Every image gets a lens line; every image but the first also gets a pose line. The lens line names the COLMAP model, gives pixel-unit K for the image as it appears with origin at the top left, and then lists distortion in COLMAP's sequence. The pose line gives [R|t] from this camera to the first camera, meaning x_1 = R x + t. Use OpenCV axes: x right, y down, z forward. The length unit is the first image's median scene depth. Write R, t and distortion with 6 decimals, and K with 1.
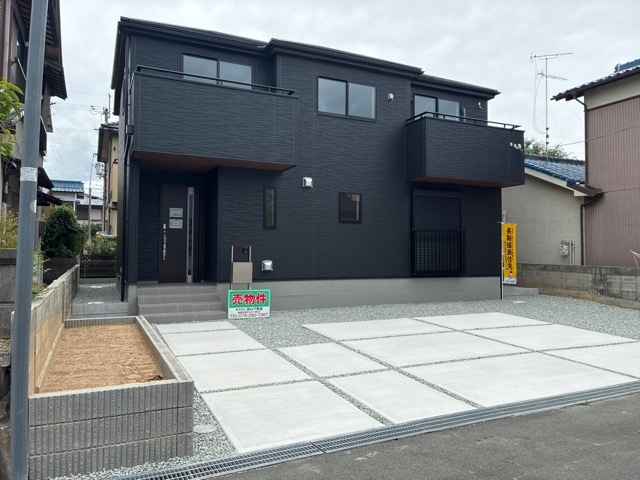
lens RADIAL K [[487.2, 0, 322.1], [0, 487.2, 233.3], [0, 0, 1]] dist [0.056548, -0.069599]
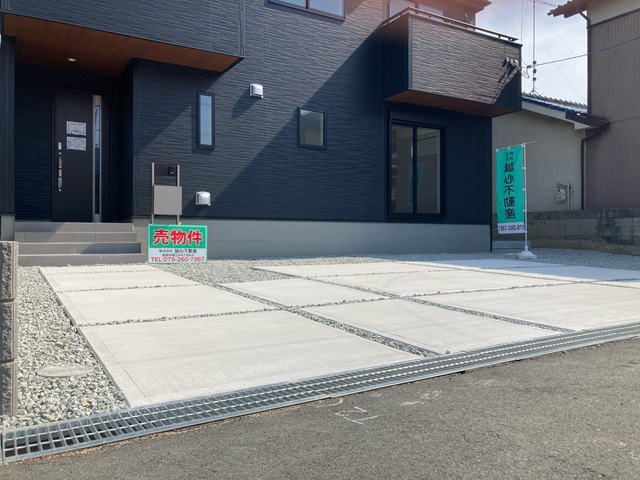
lens RADIAL K [[527.9, 0, 320.2], [0, 527.9, 234.7], [0, 0, 1]] dist [0.008147, -0.007836]
pose [[0.994874, -0.004394, 0.101029, -0.015091], [0.001075, 0.999459, 0.032881, 0.088798], [-0.101119, -0.032604, 0.994340, 0.165362]]
